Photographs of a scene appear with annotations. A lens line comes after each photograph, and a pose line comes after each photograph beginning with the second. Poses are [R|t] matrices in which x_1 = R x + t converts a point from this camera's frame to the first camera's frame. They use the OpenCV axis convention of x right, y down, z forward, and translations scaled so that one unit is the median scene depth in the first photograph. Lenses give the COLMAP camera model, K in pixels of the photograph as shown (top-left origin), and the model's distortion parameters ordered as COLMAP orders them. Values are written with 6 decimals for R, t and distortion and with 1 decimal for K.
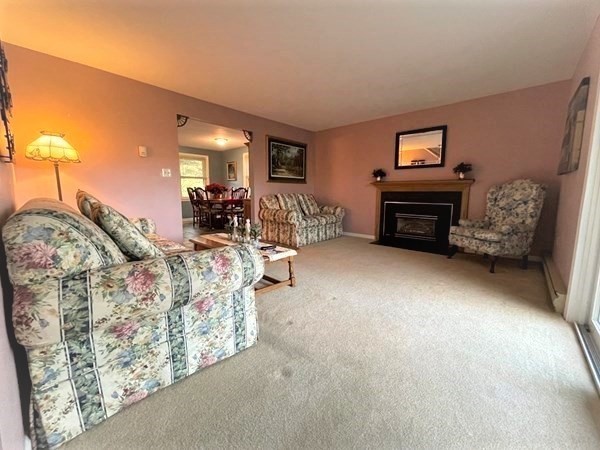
lens RADIAL K [[245.7, 0, 300.0], [0, 245.7, 225.0], [0, 0, 1]] dist [-0.000282, 0.000306]
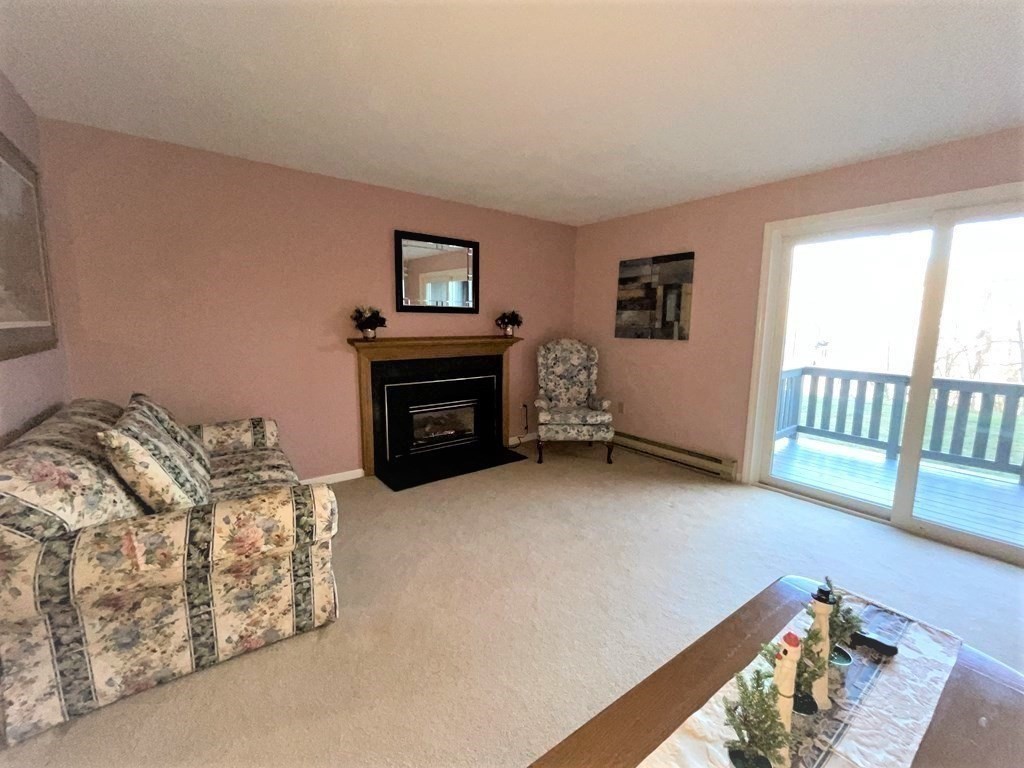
lens RADIAL K [[408.5, 0, 512.0], [0, 408.5, 384.0], [0, 0, 1]] dist [0.001237, 0.000276]
pose [[0.192646, -0.143932, 0.970655, -0.377295], [0.125057, 0.984719, 0.121197, -0.188285], [-0.973267, 0.098039, 0.207702, 0.767833]]
